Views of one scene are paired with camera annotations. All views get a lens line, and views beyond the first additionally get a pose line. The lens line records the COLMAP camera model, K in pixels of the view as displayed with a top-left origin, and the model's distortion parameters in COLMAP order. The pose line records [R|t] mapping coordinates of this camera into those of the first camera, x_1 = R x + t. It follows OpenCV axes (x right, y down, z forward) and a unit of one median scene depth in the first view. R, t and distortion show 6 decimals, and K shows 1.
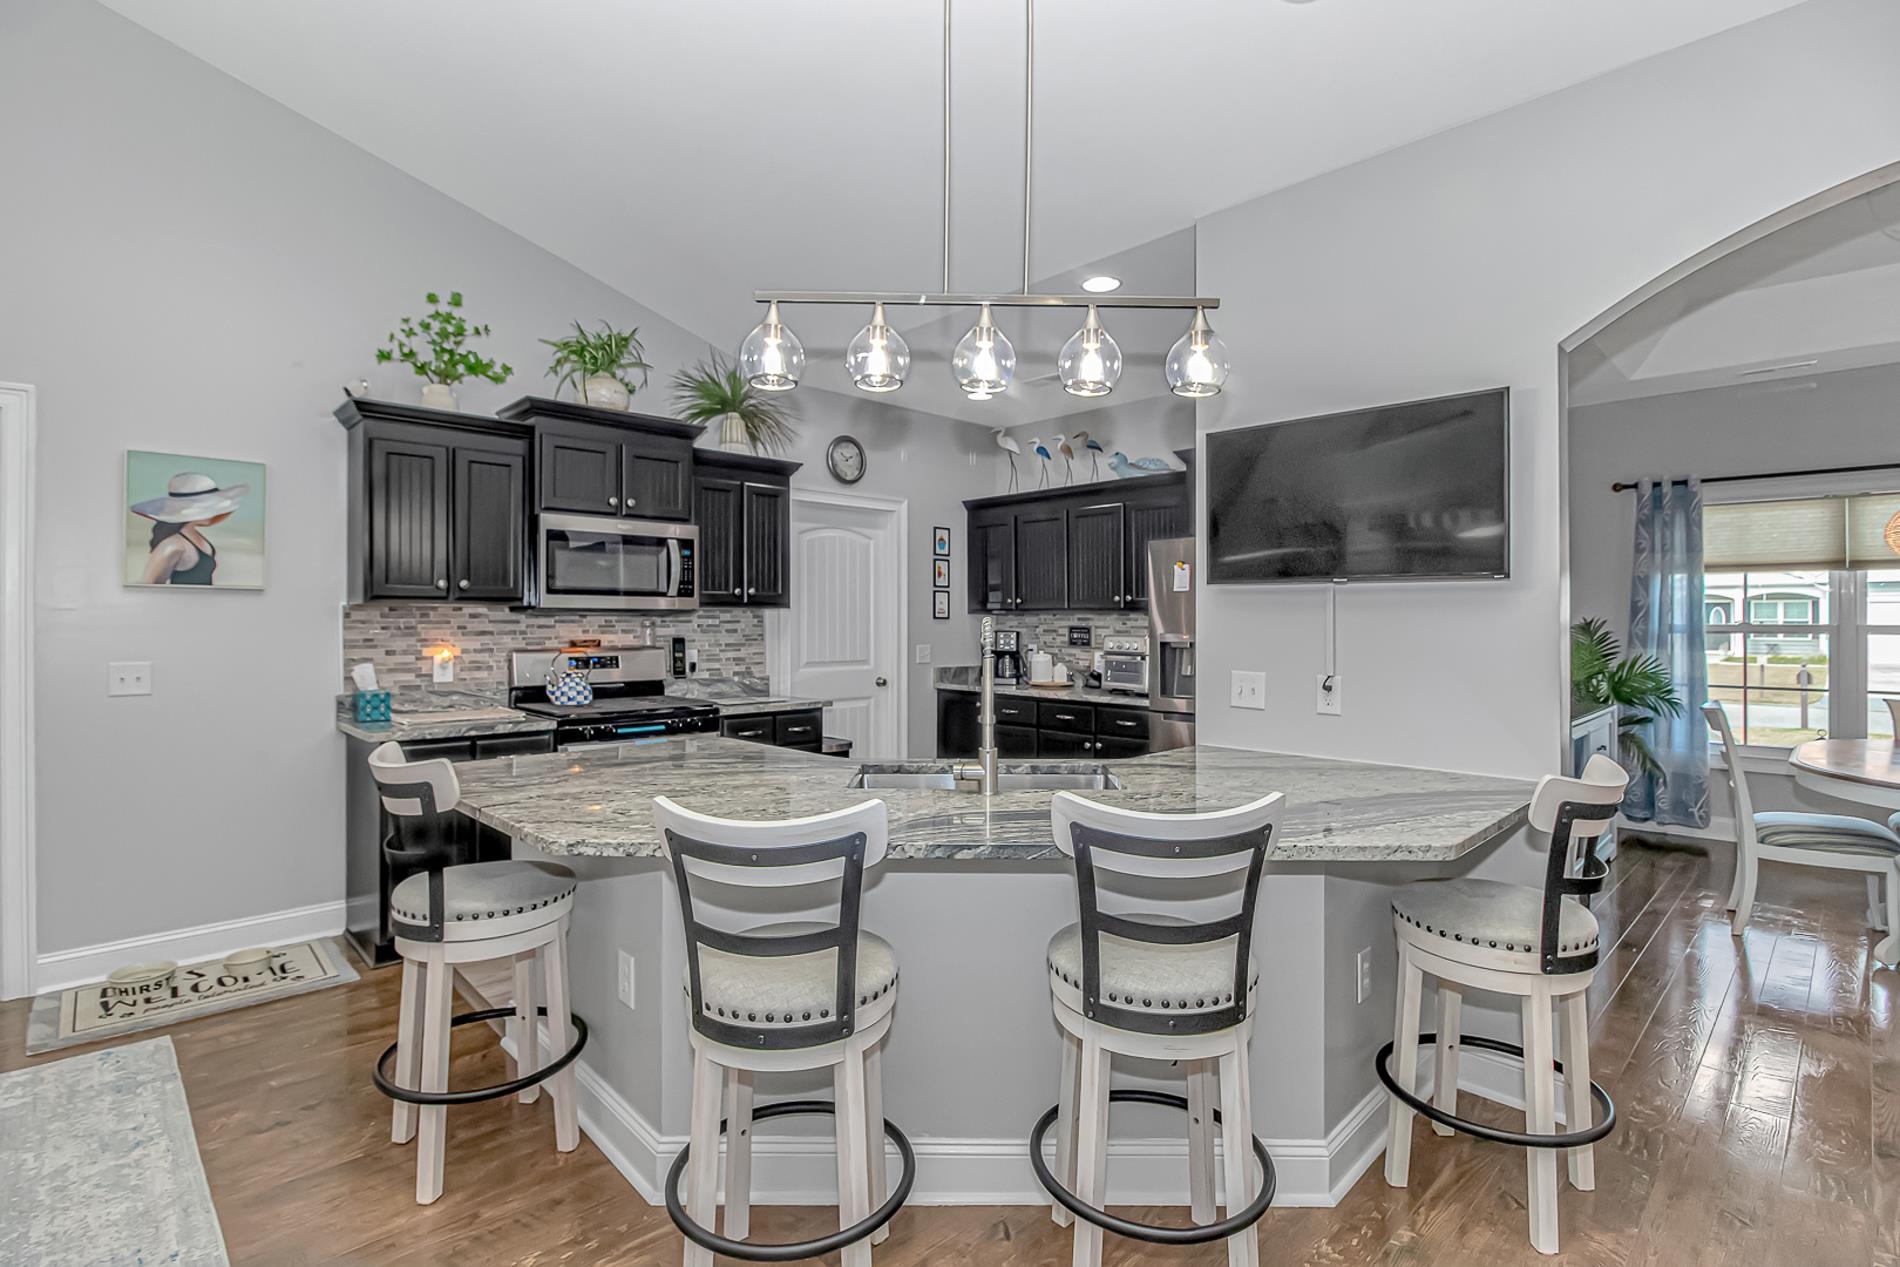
lens RADIAL K [[888.8, 0, 944.9], [0, 888.8, 617.8], [0, 0, 1]] dist [-0.000121, -0.013243]
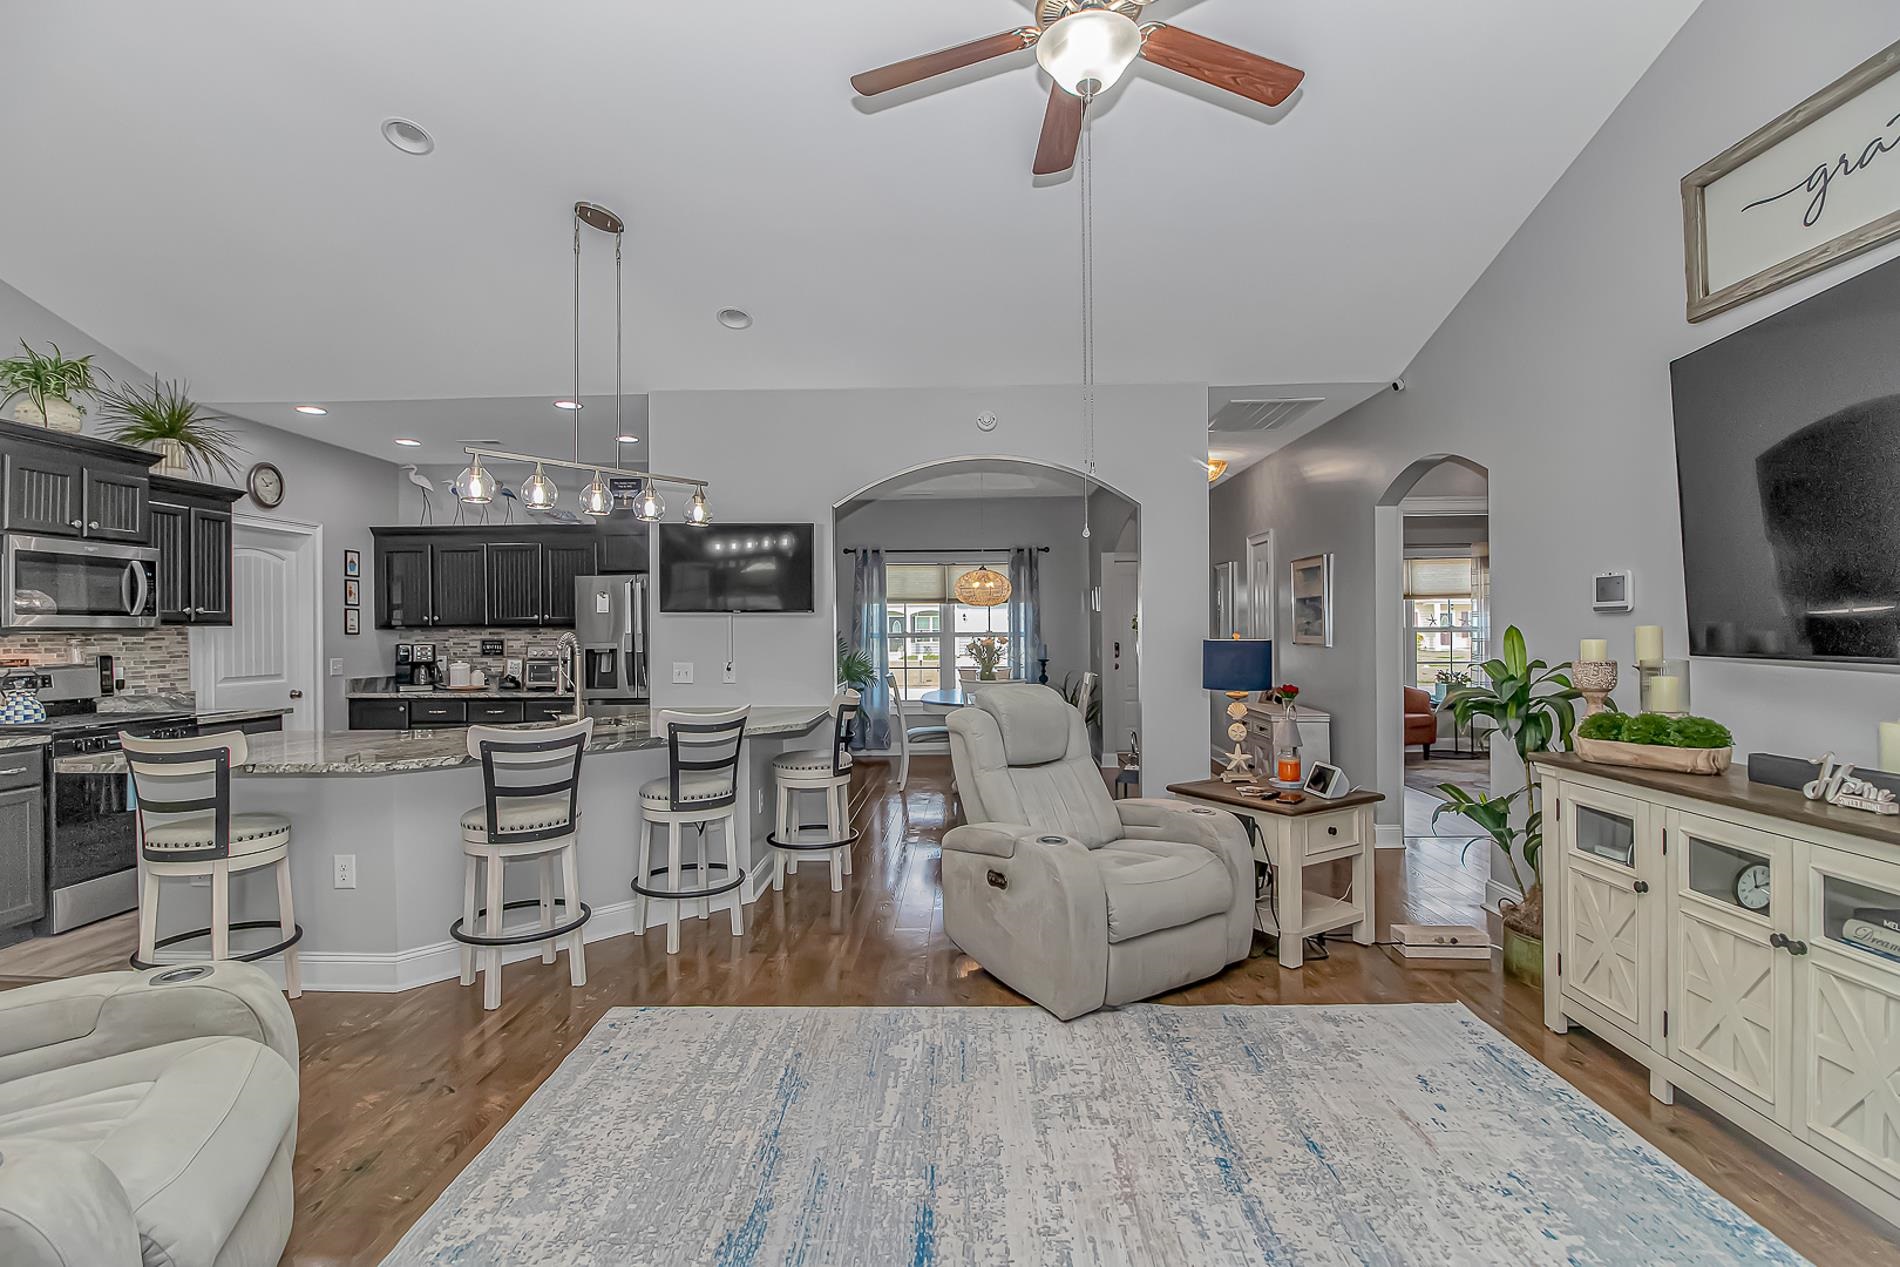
lens RADIAL K [[888.8, 0, 944.9], [0, 888.8, 617.8], [0, 0, 1]] dist [-0.000121, -0.013243]
pose [[0.716570, 0.002449, 0.697511, -0.309373], [0.007131, 0.999916, -0.010837, -0.002869], [-0.697479, 0.012739, 0.716492, -0.370438]]
